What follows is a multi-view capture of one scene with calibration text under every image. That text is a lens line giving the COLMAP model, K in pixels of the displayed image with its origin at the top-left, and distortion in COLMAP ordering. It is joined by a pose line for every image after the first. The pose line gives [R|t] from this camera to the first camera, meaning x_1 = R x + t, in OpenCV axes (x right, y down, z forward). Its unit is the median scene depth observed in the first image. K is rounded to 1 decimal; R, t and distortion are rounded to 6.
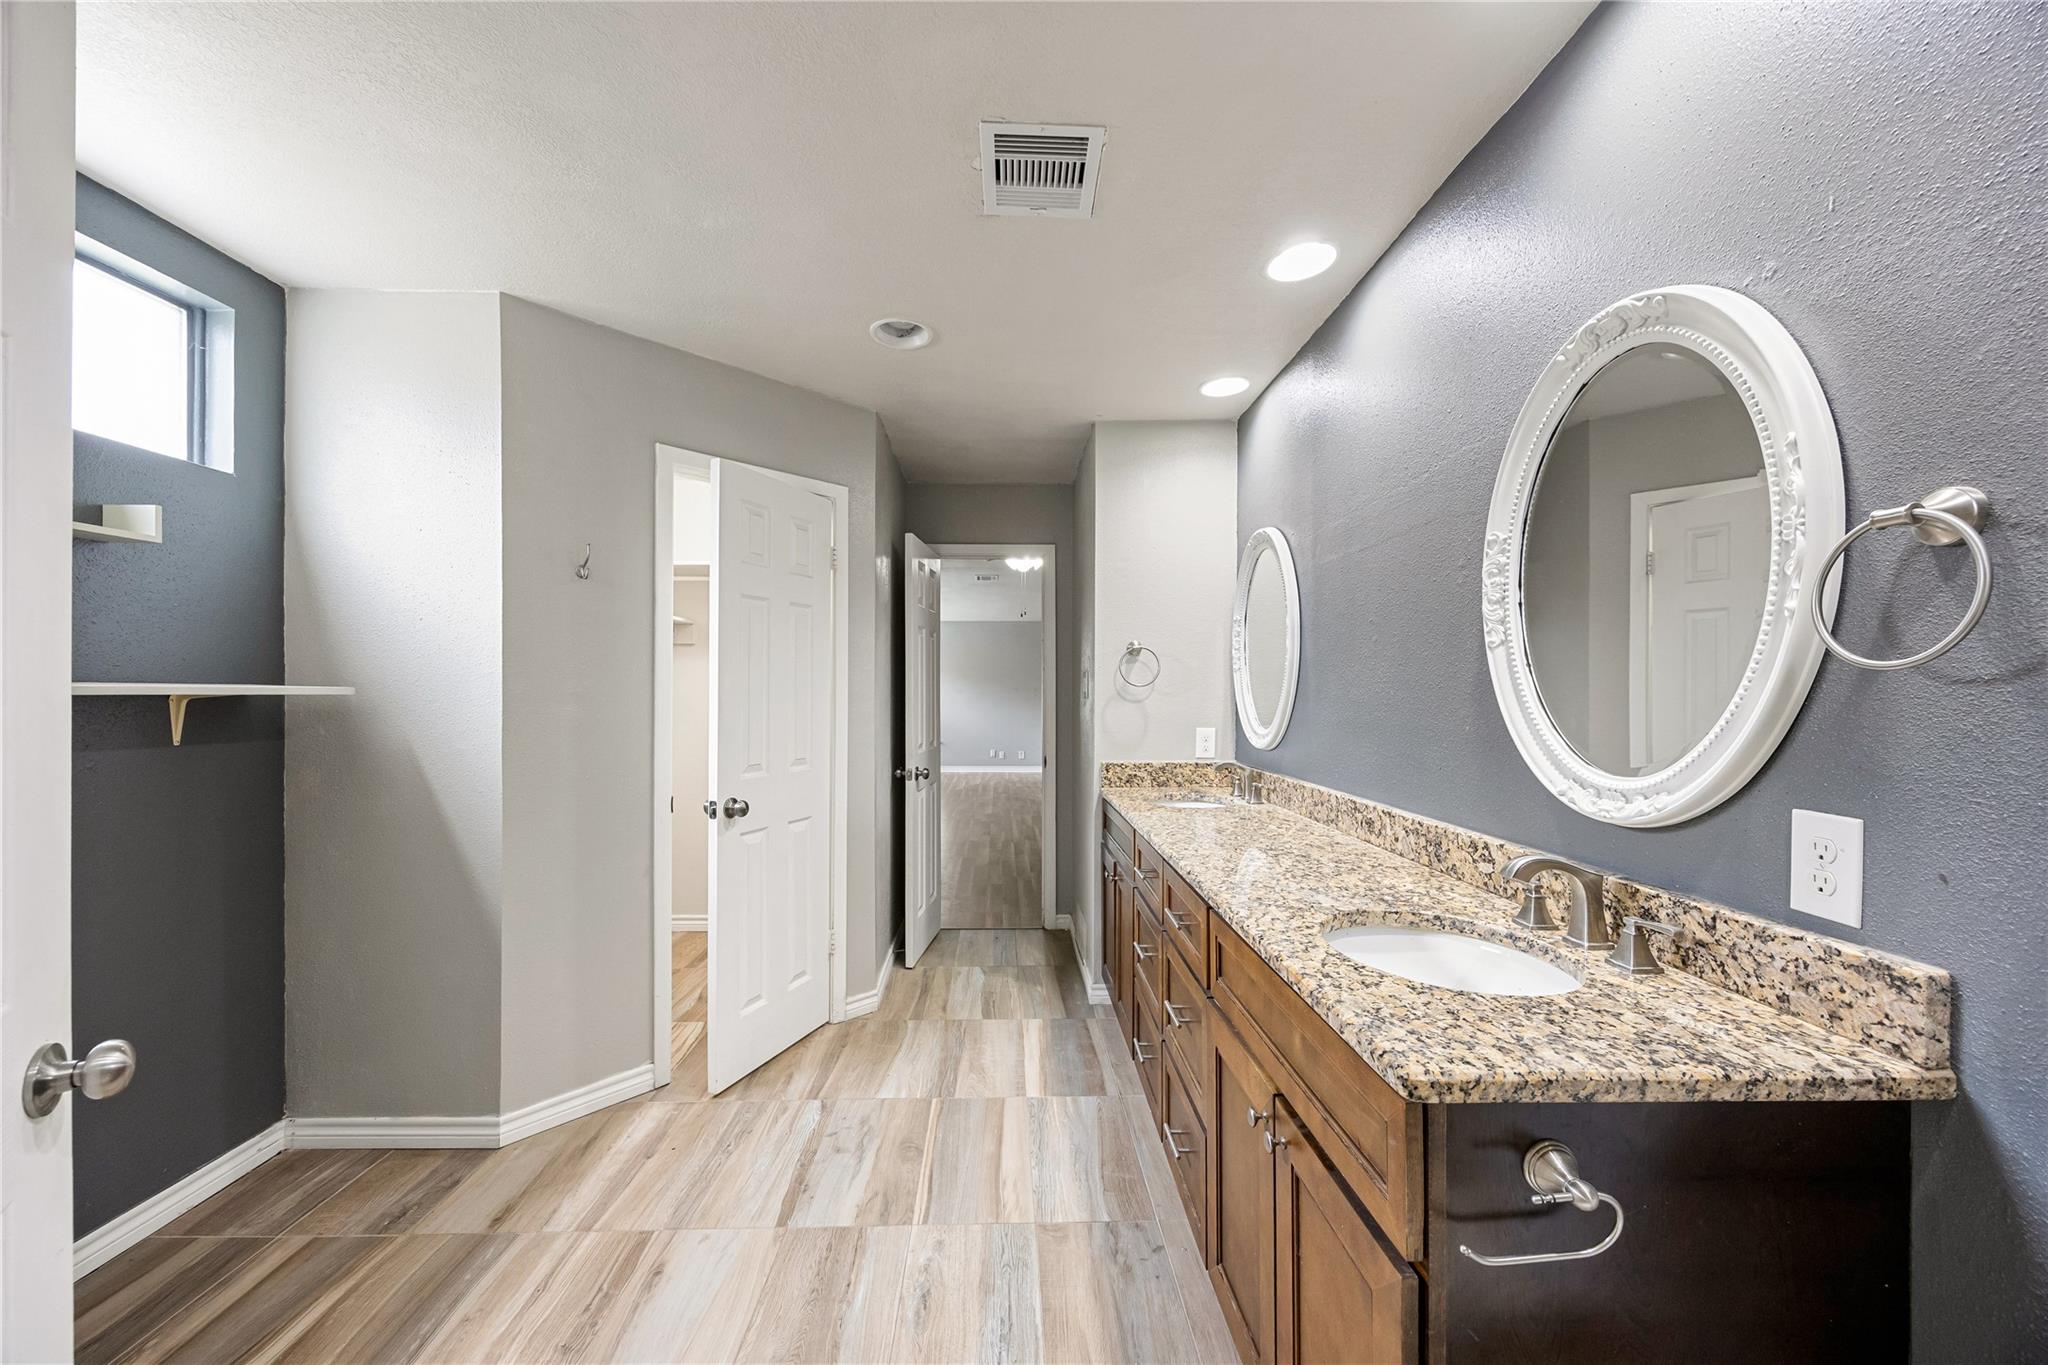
lens RADIAL K [[785.0, 0, 1024.6], [0, 785.0, 683.4], [0, 0, 1]] dist [-0.002582, 0.001054]
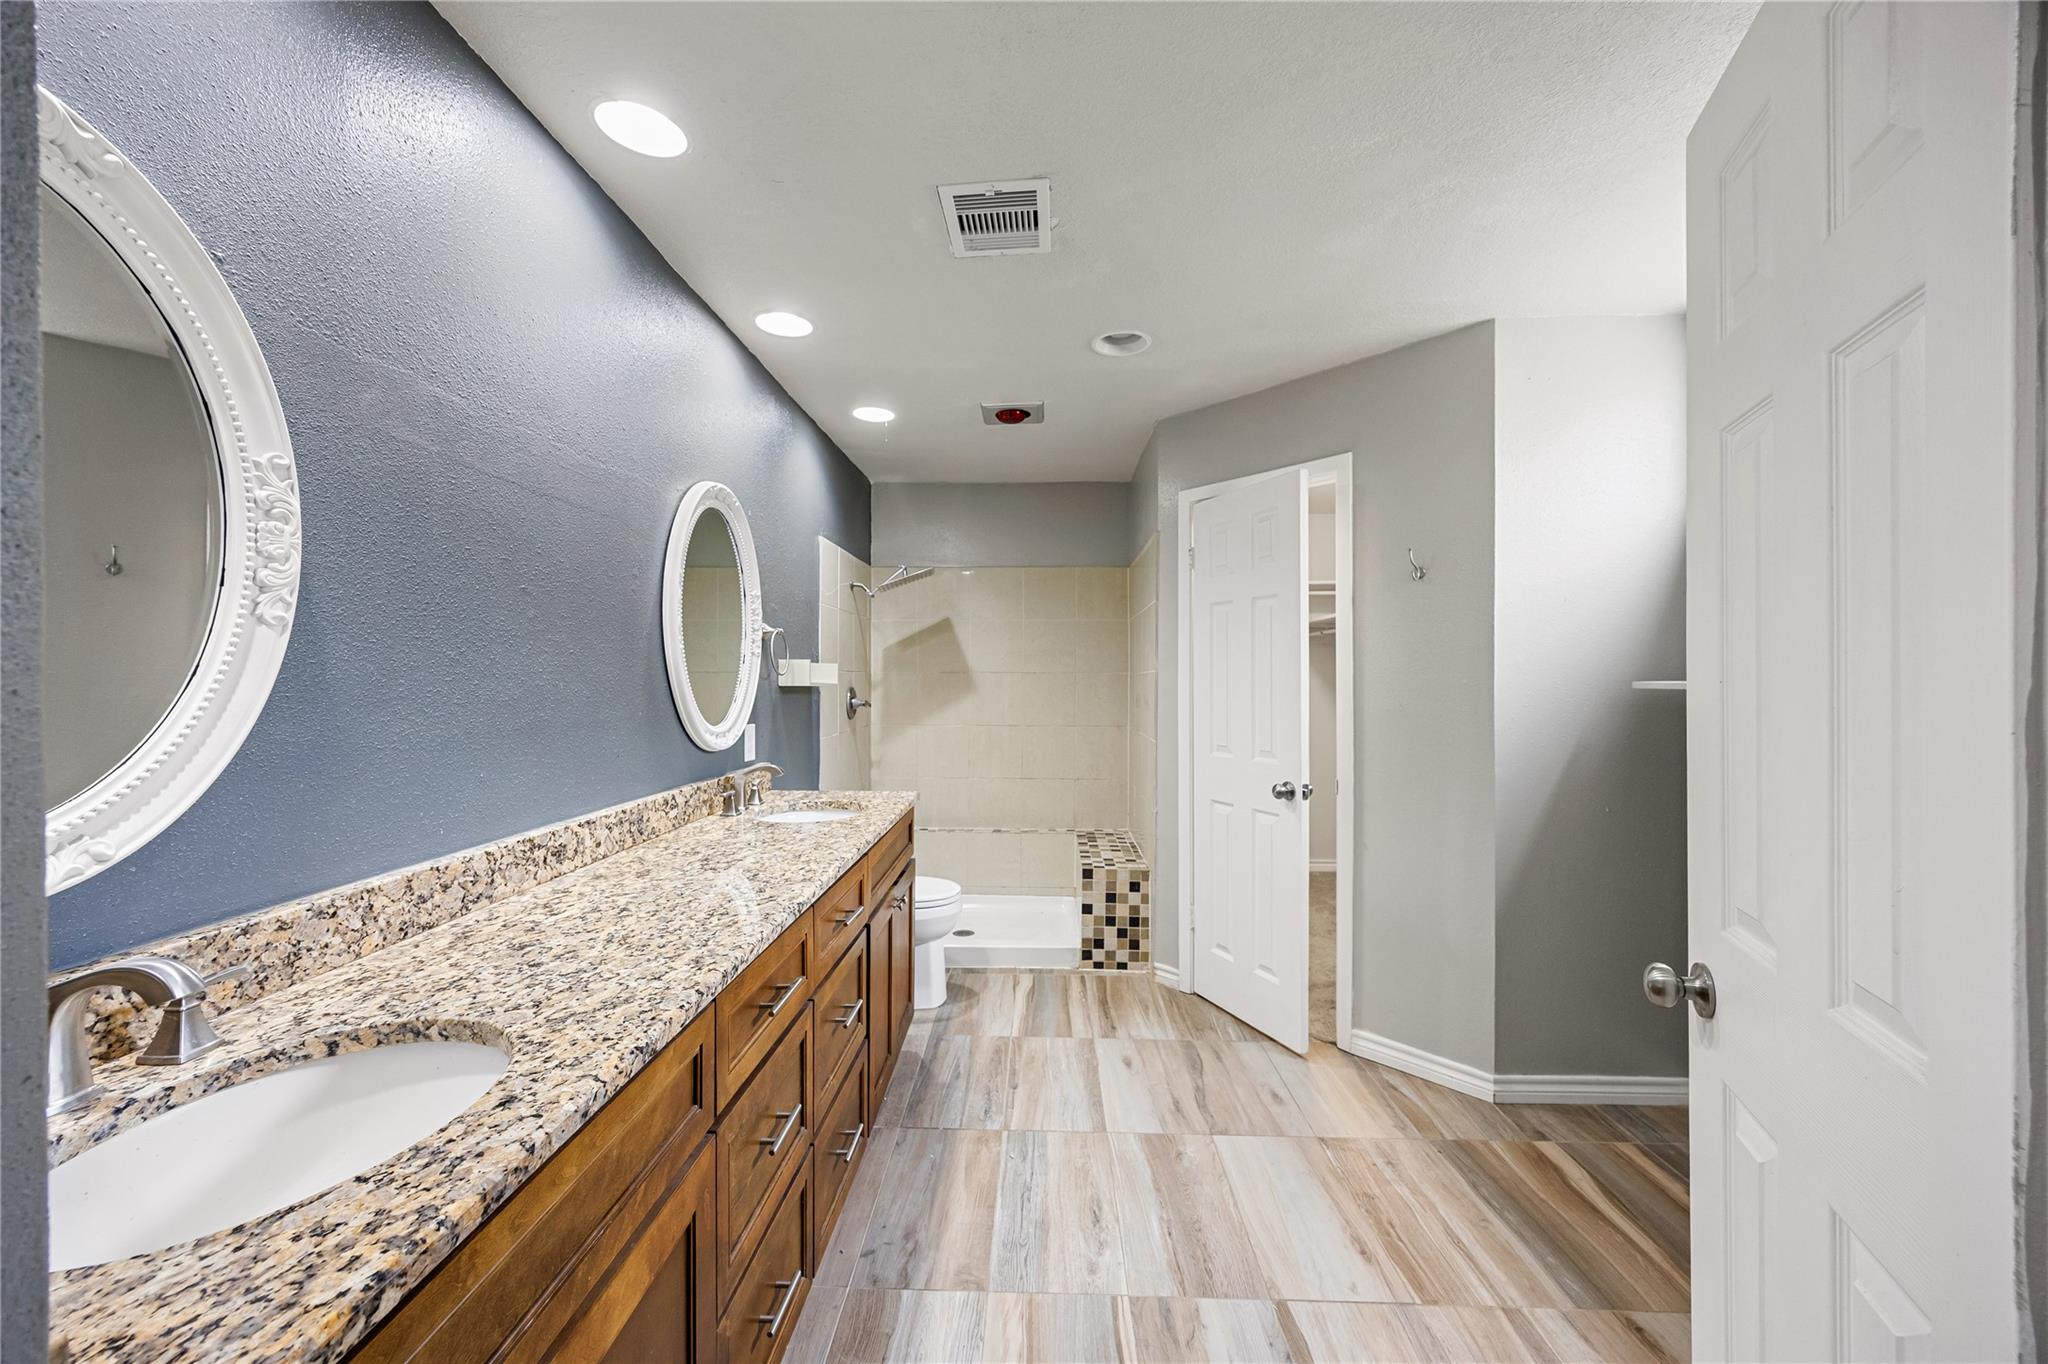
lens RADIAL K [[785.0, 0, 1013.4], [0, 785.0, 685.7], [0, 0, 1]] dist [-0.002582, 0.001054]
pose [[-0.997345, -0.003724, 0.072721, -0.079424], [-0.003855, 0.999991, -0.001664, 0.012834], [-0.072715, -0.001940, -0.997351, 1.954157]]
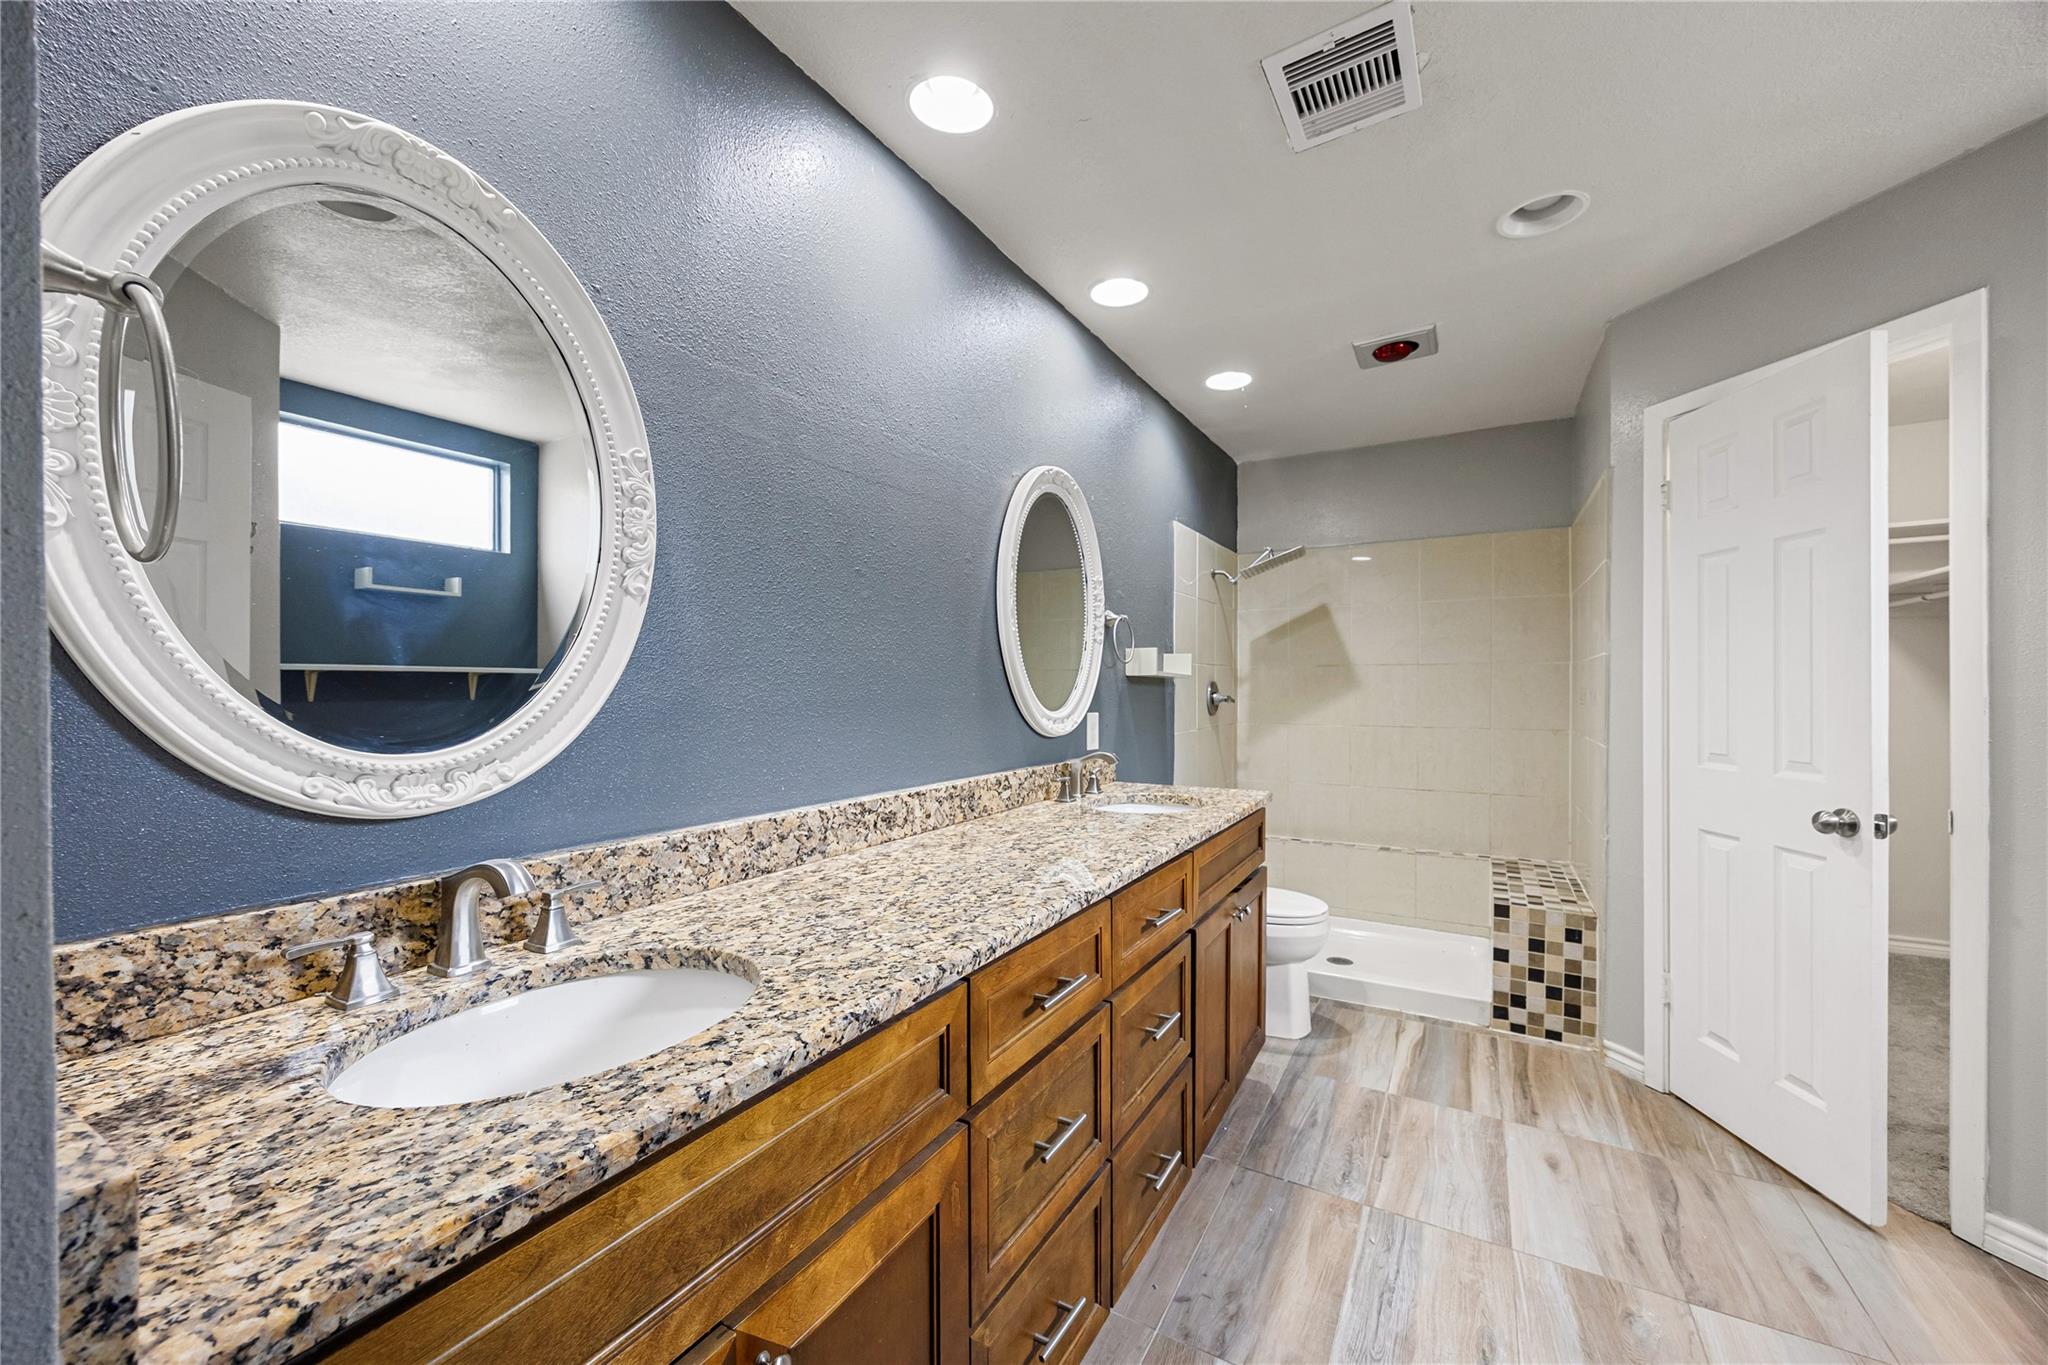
lens RADIAL K [[785.0, 0, 1016.6], [0, 785.0, 694.7], [0, 0, 1]] dist [-0.002582, 0.001054]
pose [[-0.846924, -0.005490, 0.531686, -0.131605], [-0.005667, 0.999983, 0.001298, 0.050345], [-0.531684, -0.001914, -0.846941, 1.824506]]
